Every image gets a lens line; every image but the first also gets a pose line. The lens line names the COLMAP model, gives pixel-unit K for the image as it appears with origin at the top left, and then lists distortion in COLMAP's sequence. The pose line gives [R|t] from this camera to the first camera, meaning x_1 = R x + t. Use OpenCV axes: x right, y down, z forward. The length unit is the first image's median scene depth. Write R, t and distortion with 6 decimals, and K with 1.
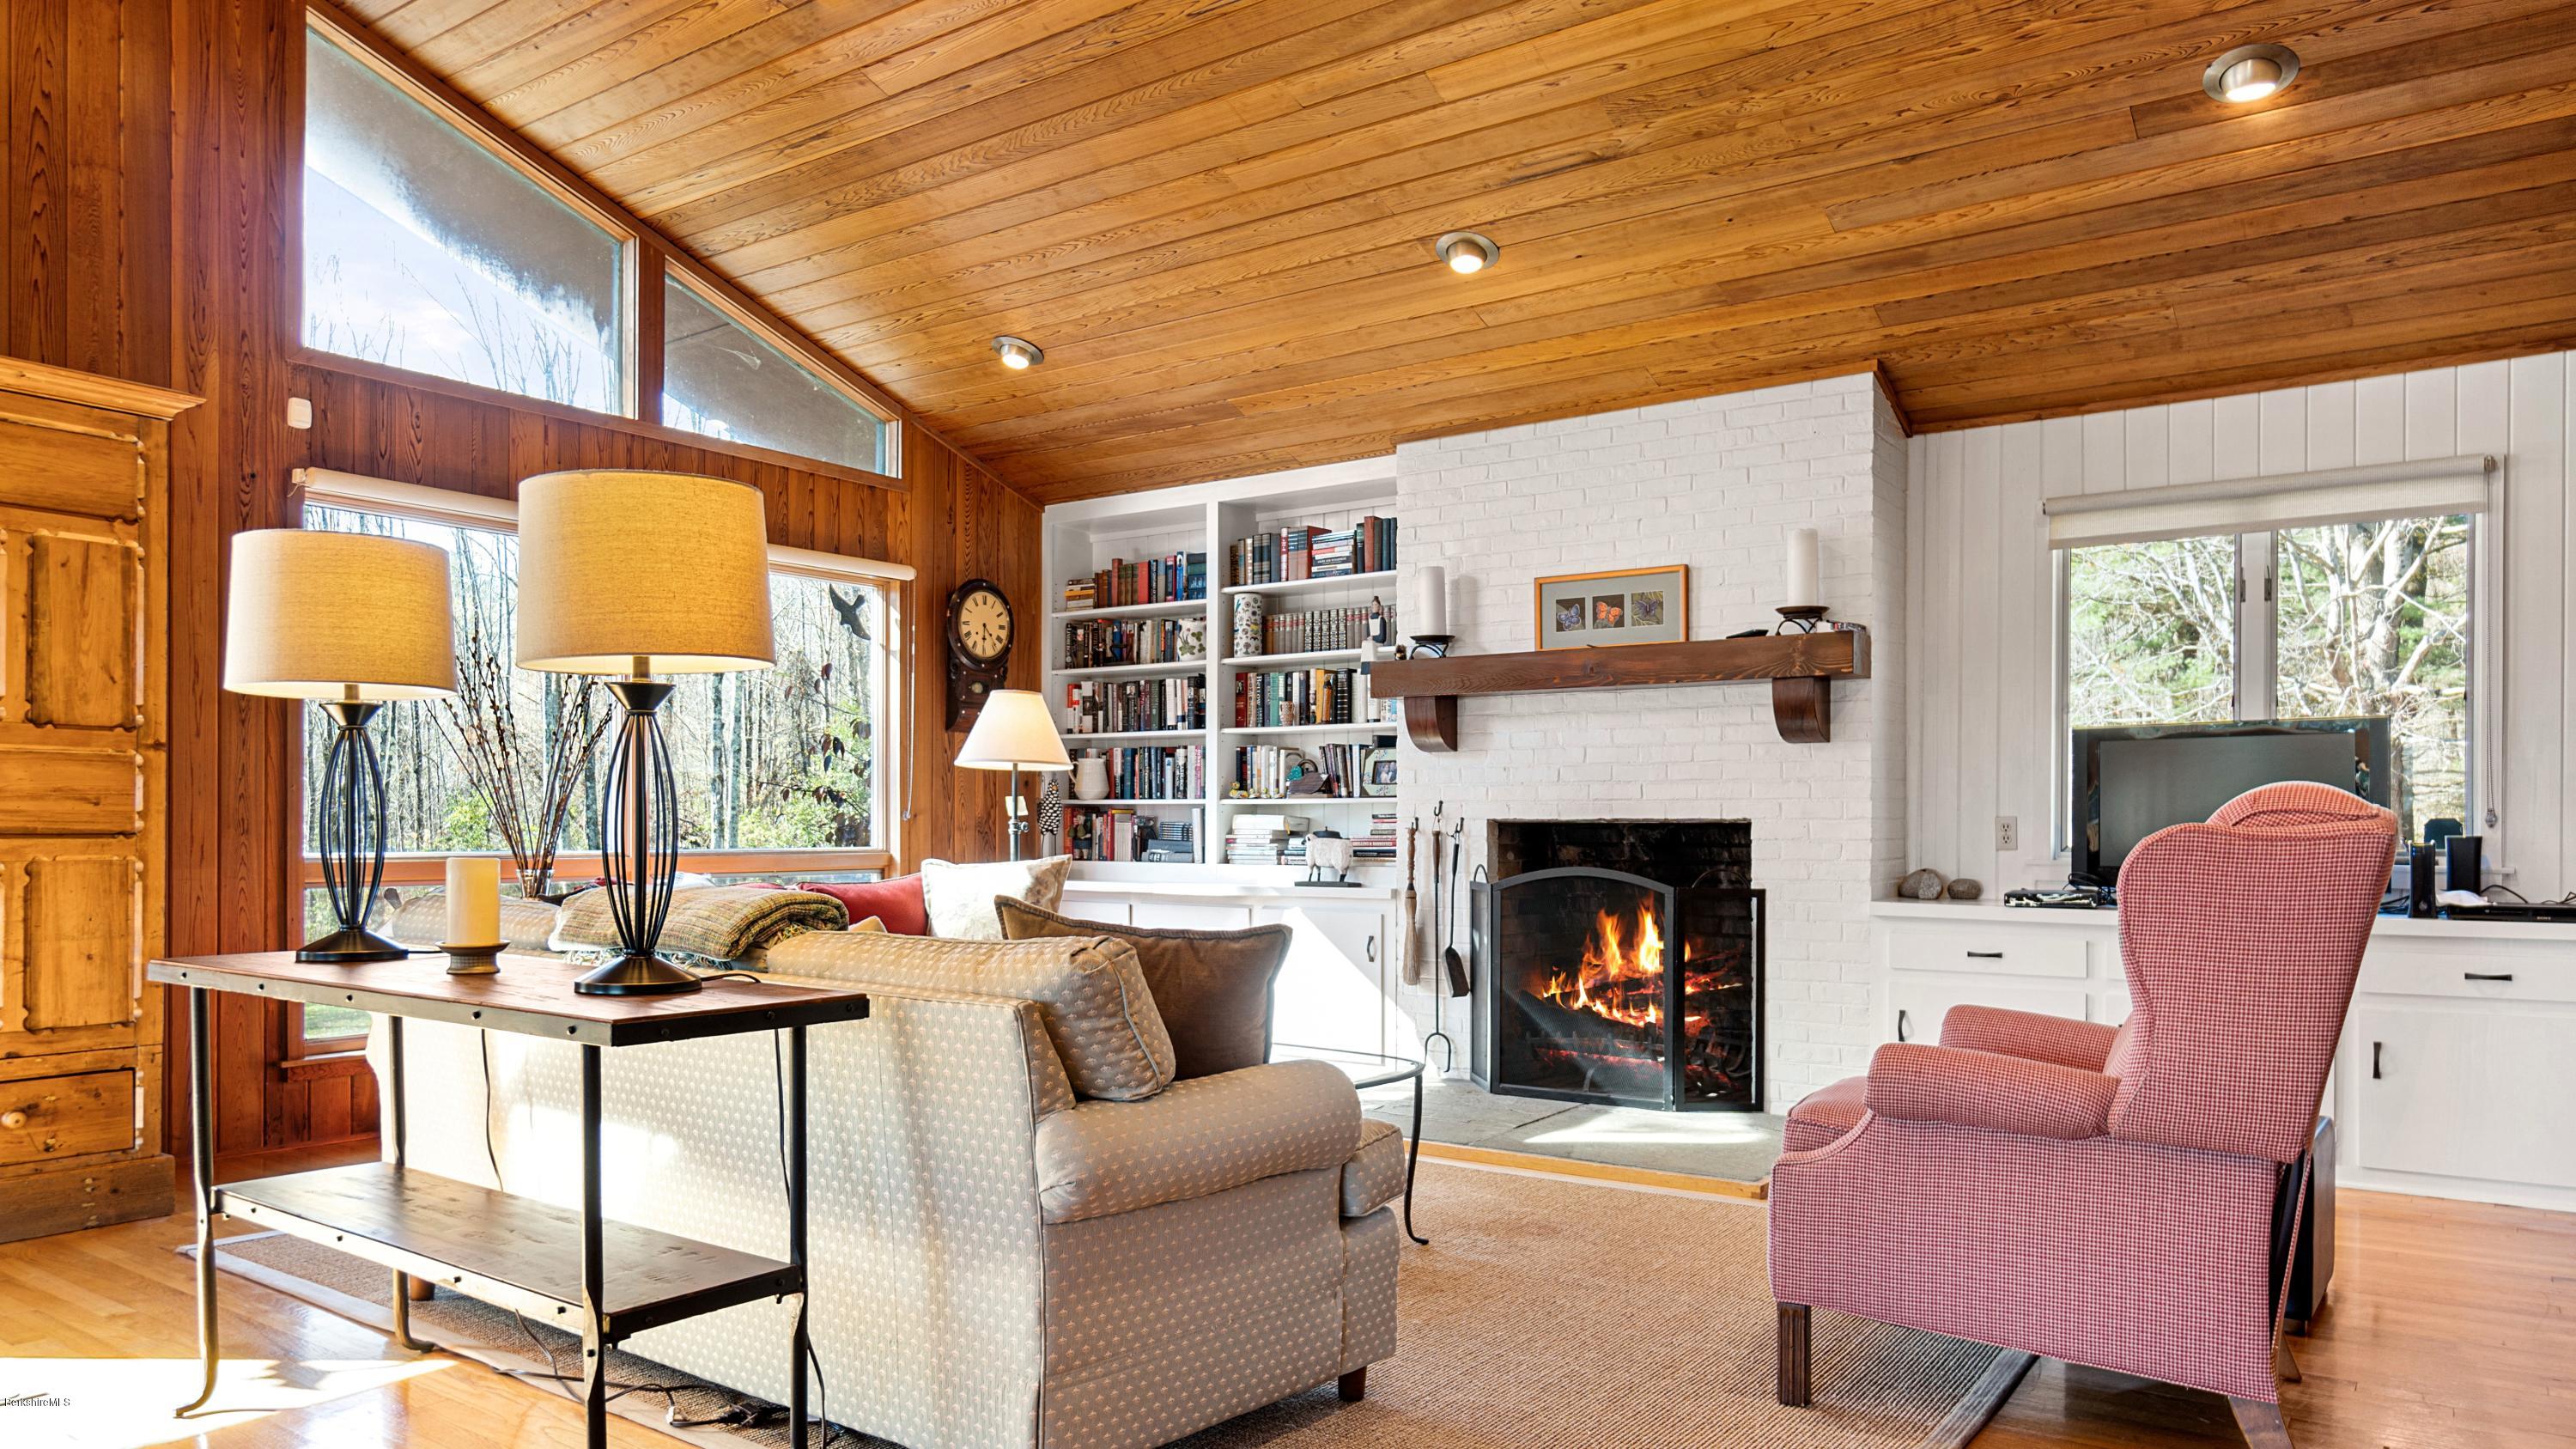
lens RADIAL K [[1652.5, 0, 1298.9], [0, 1652.5, 836.5], [0, 0, 1]] dist [-0.003324, 0.001808]
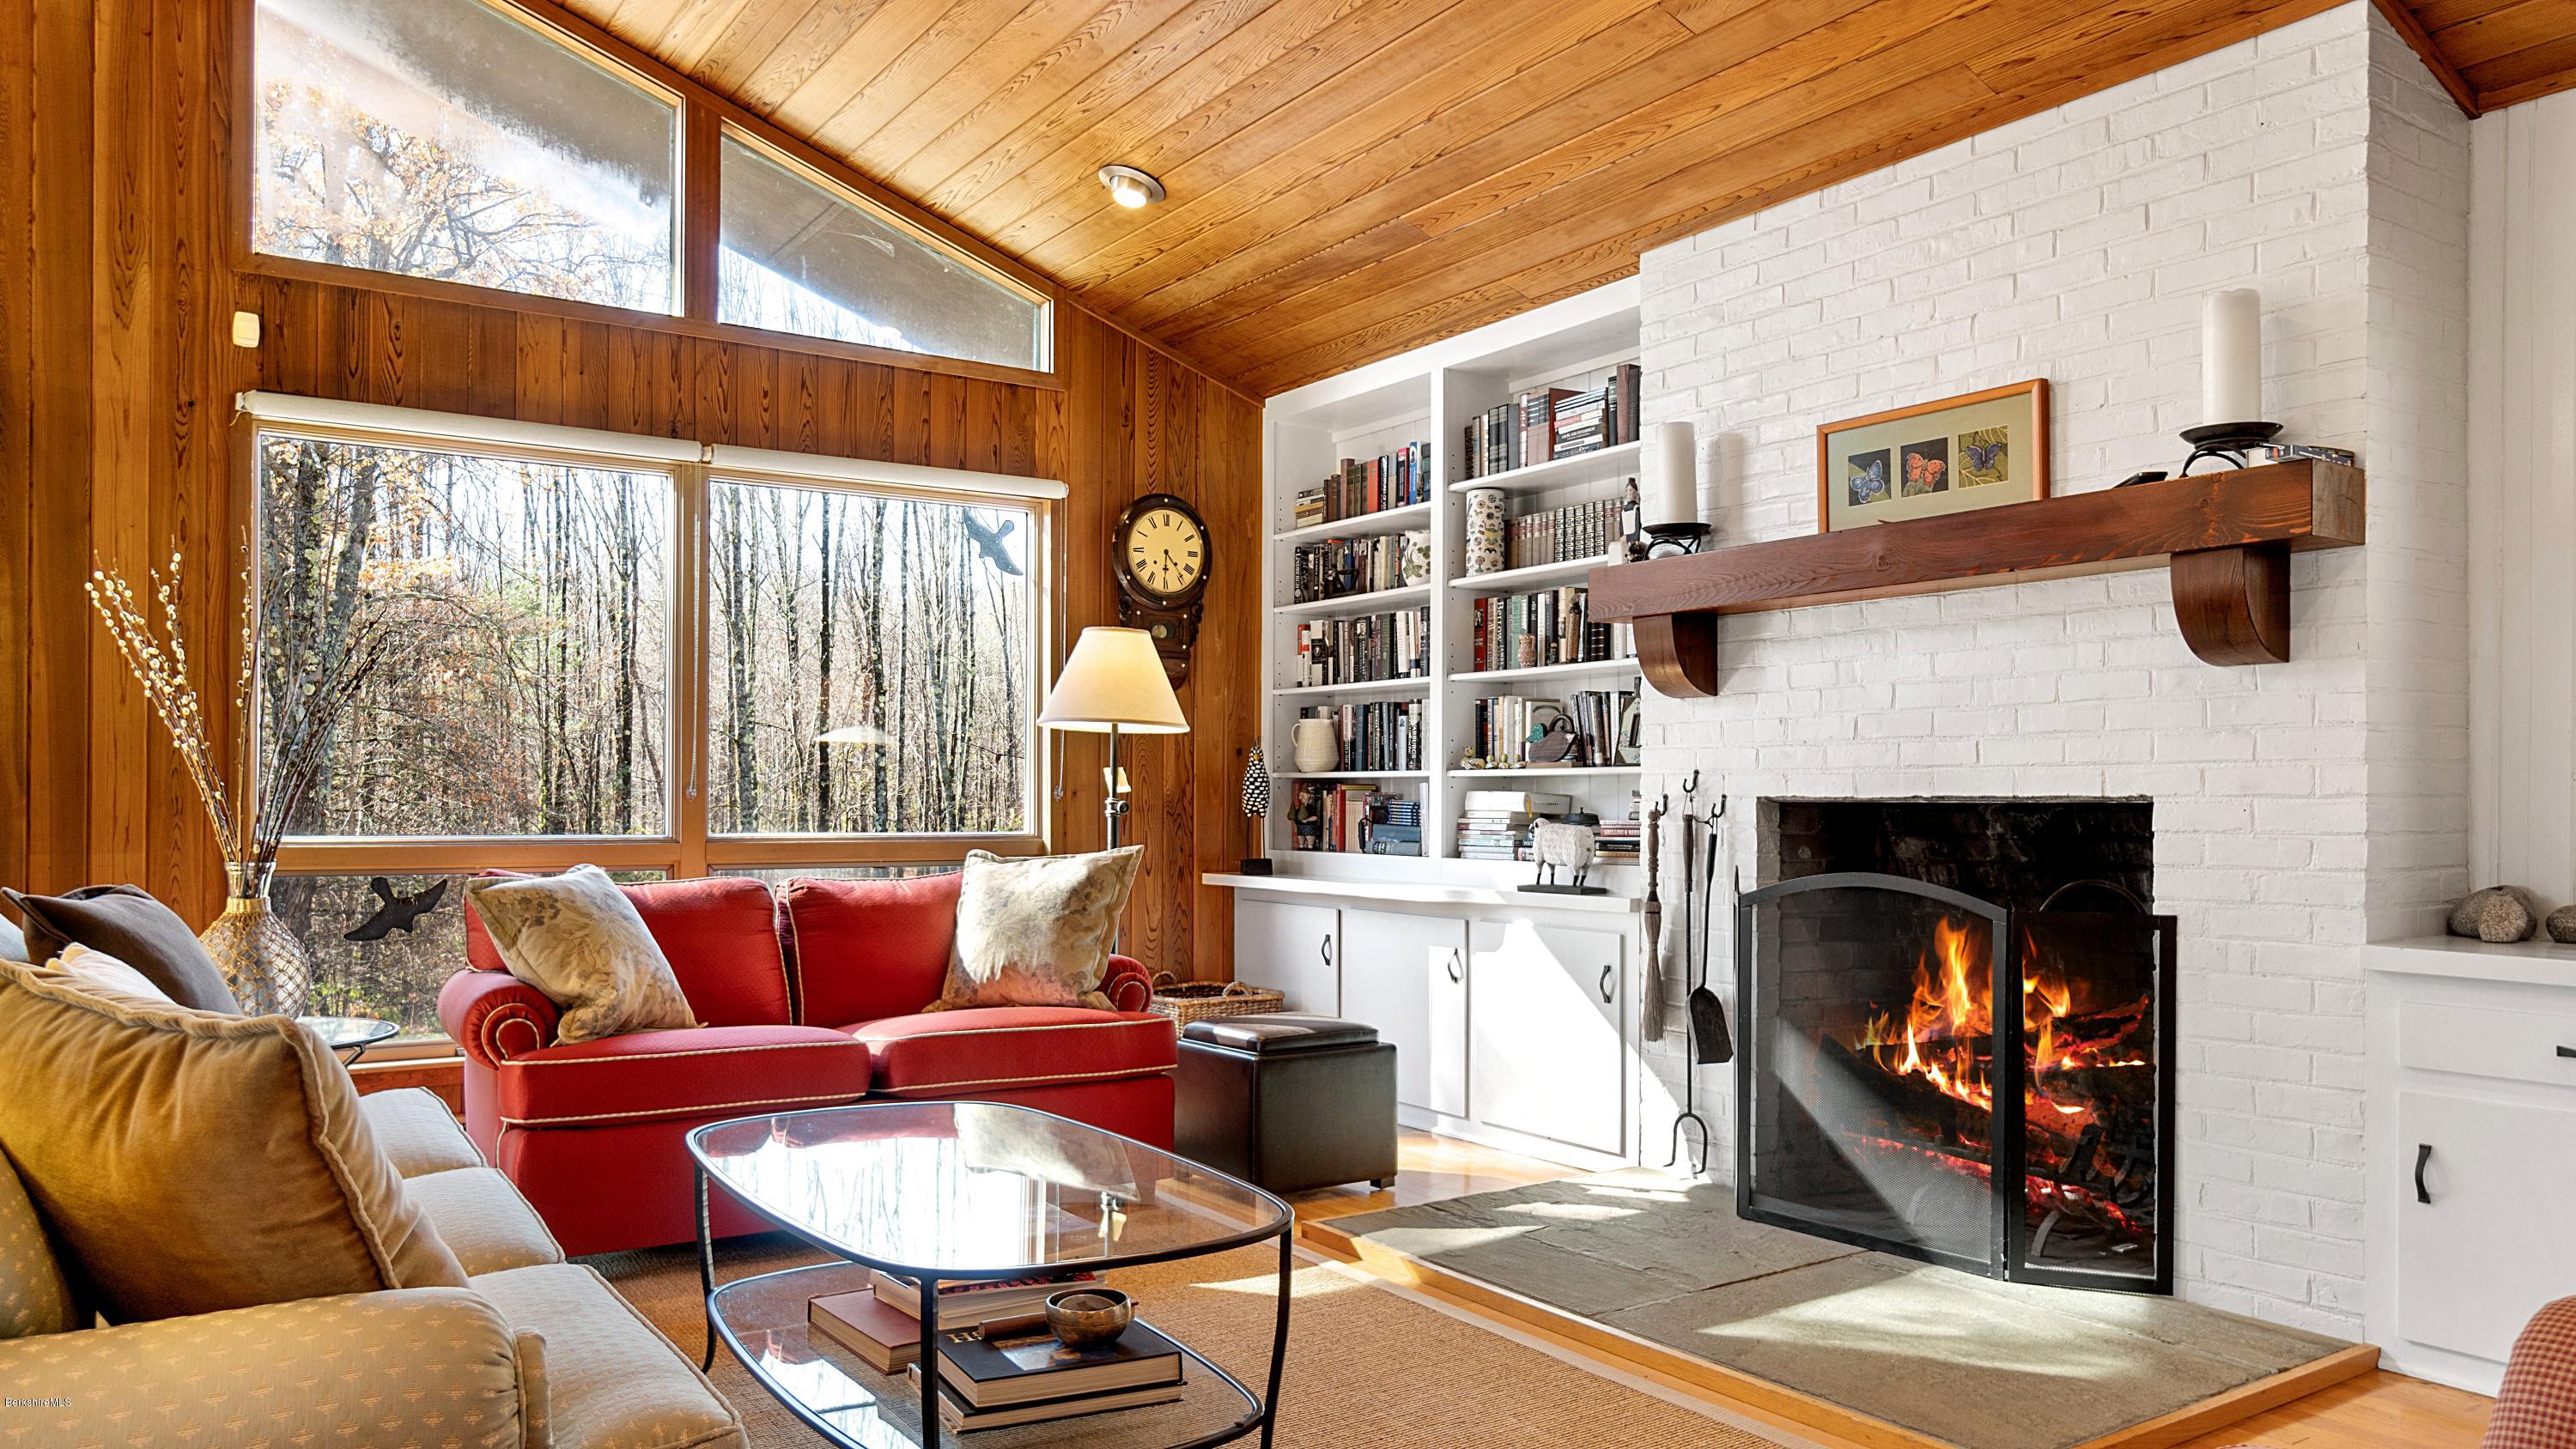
lens RADIAL K [[1772.7, 0, 1269.4], [0, 1772.7, 799.3], [0, 0, 1]] dist [0.002978, -0.001895]
pose [[0.932305, -0.000050, -0.361674, 0.207550], [-0.003311, 0.999957, -0.008673, -0.002976], [0.361658, 0.009283, 0.932264, 0.292561]]
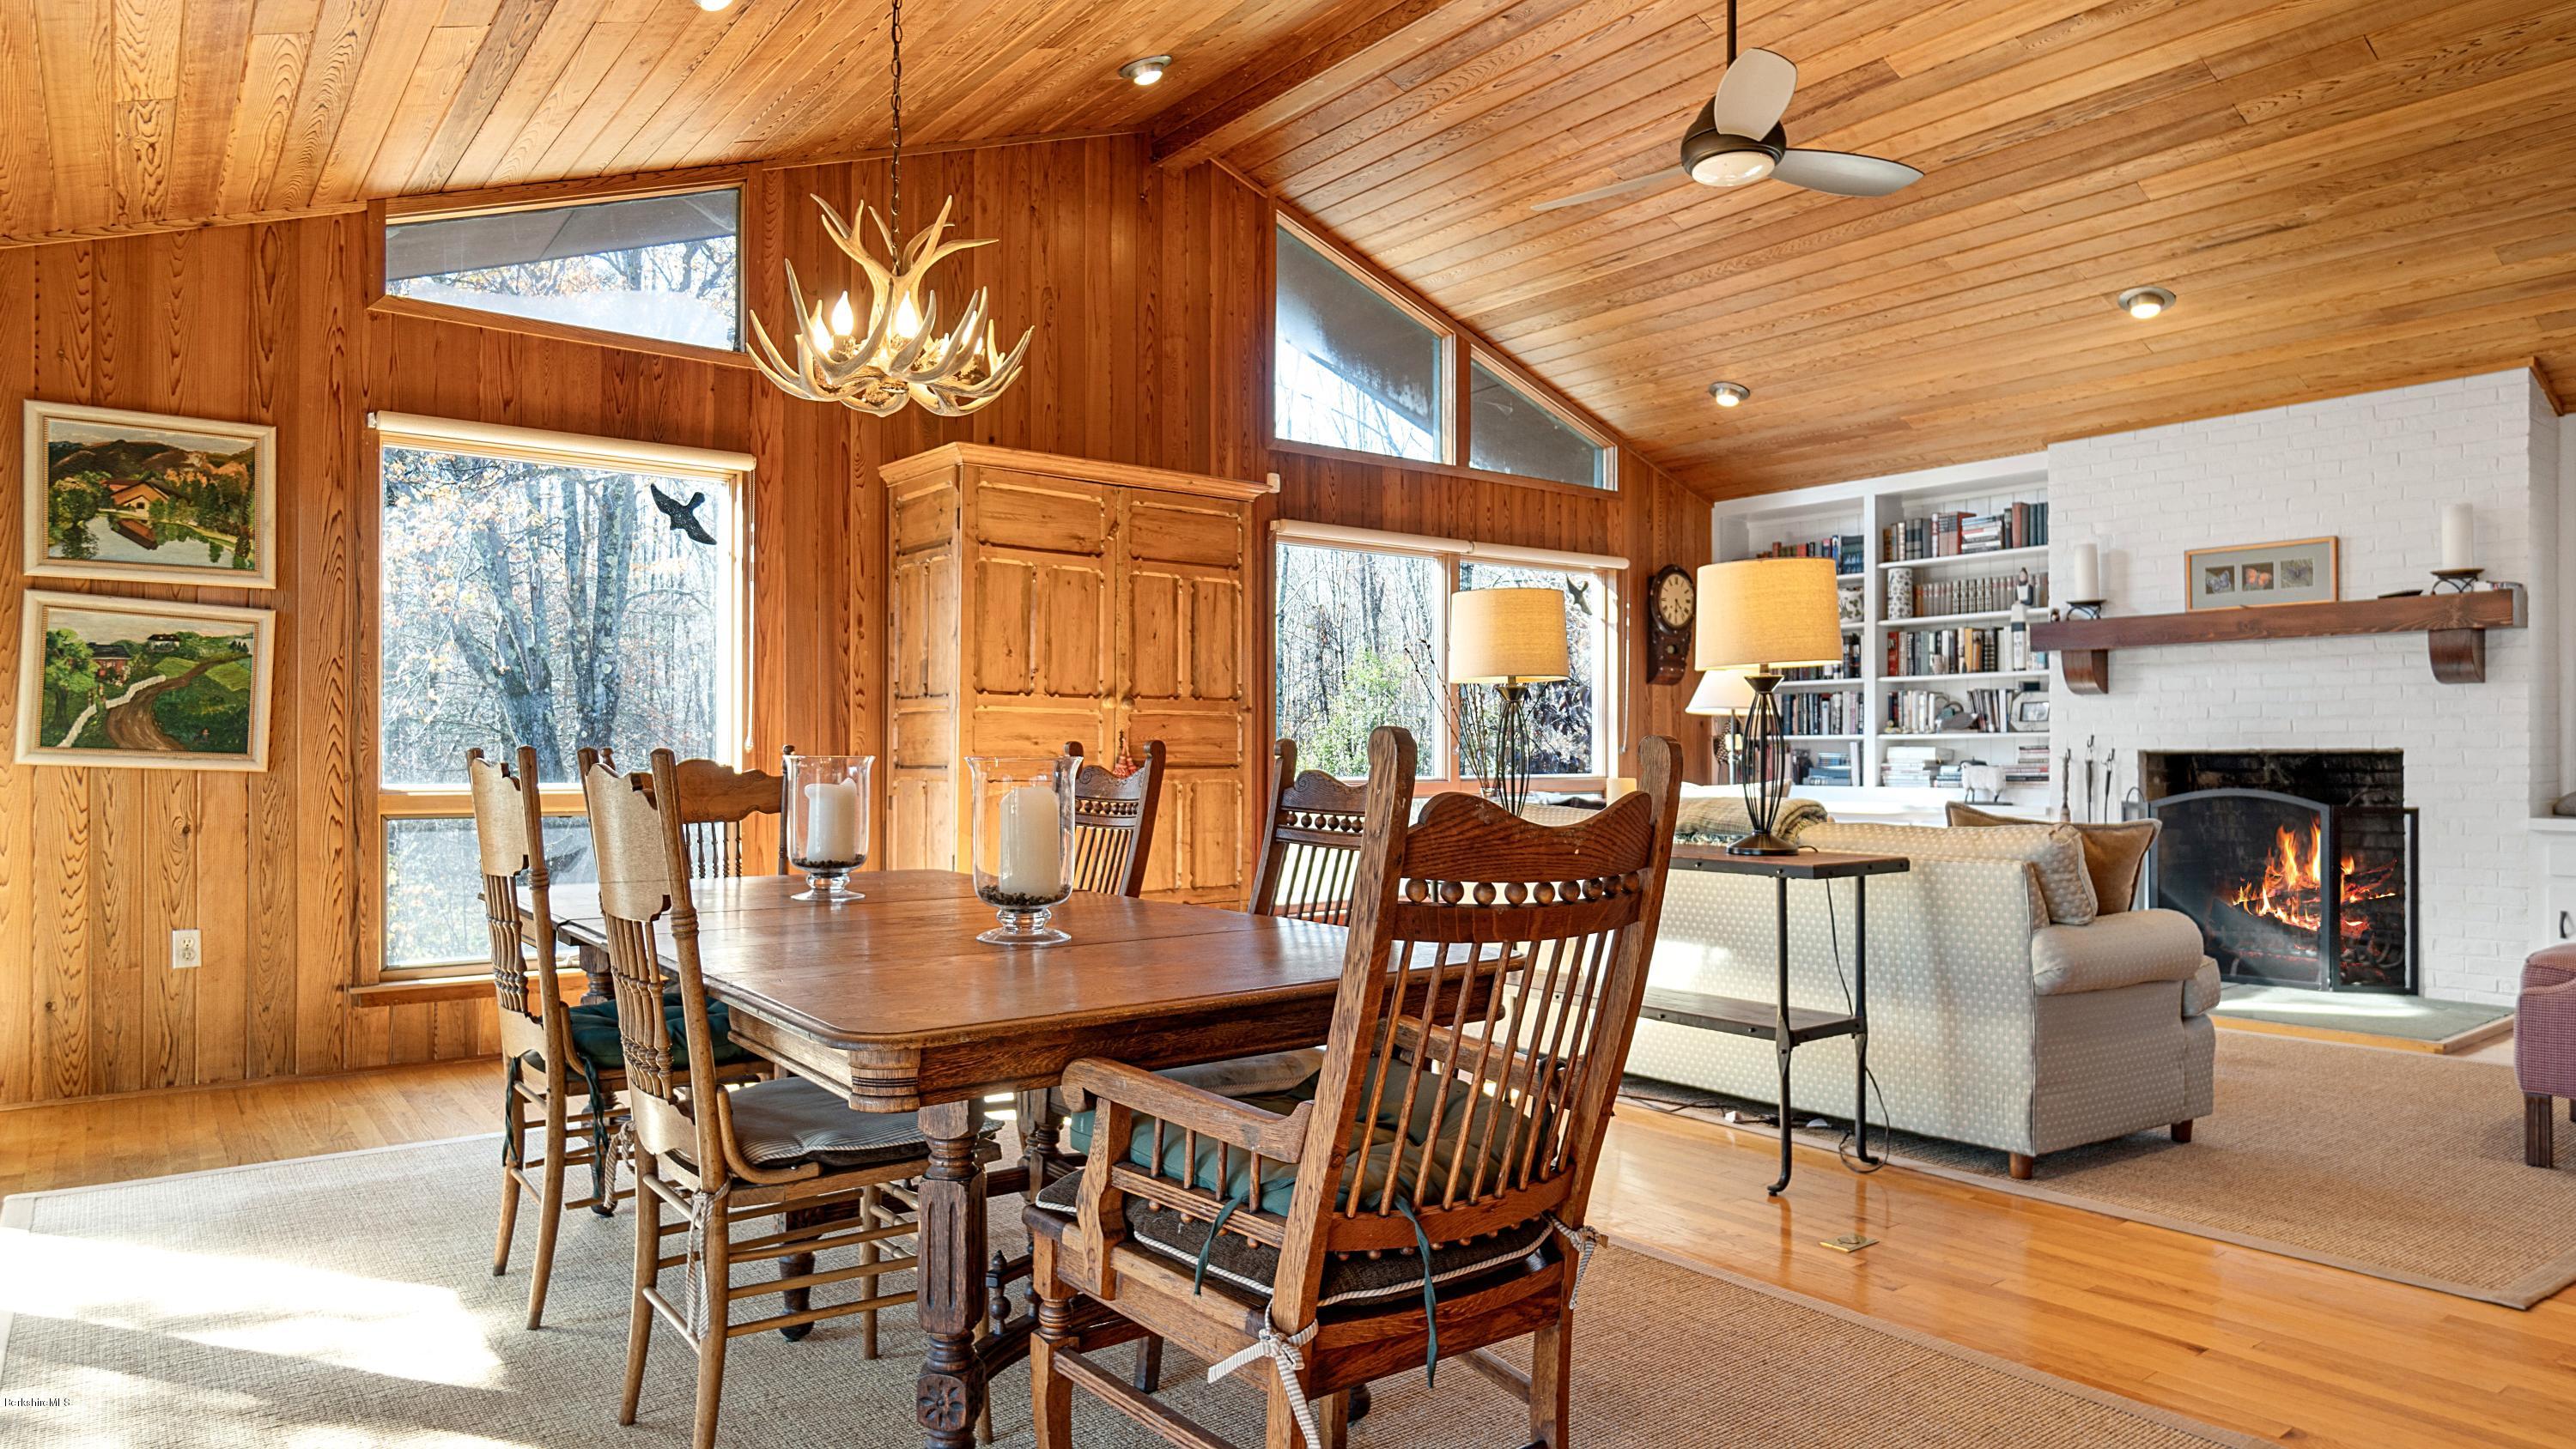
lens RADIAL K [[1539.8, 0, 1274.6], [0, 1539.8, 761.7], [0, 0, 1]] dist [-0.013552, 0.012320]
pose [[0.955456, -0.004708, -0.295096, -0.174688], [0.003568, 0.999984, -0.004403, 0.000852], [0.295112, 0.003154, 0.955457, -0.289949]]
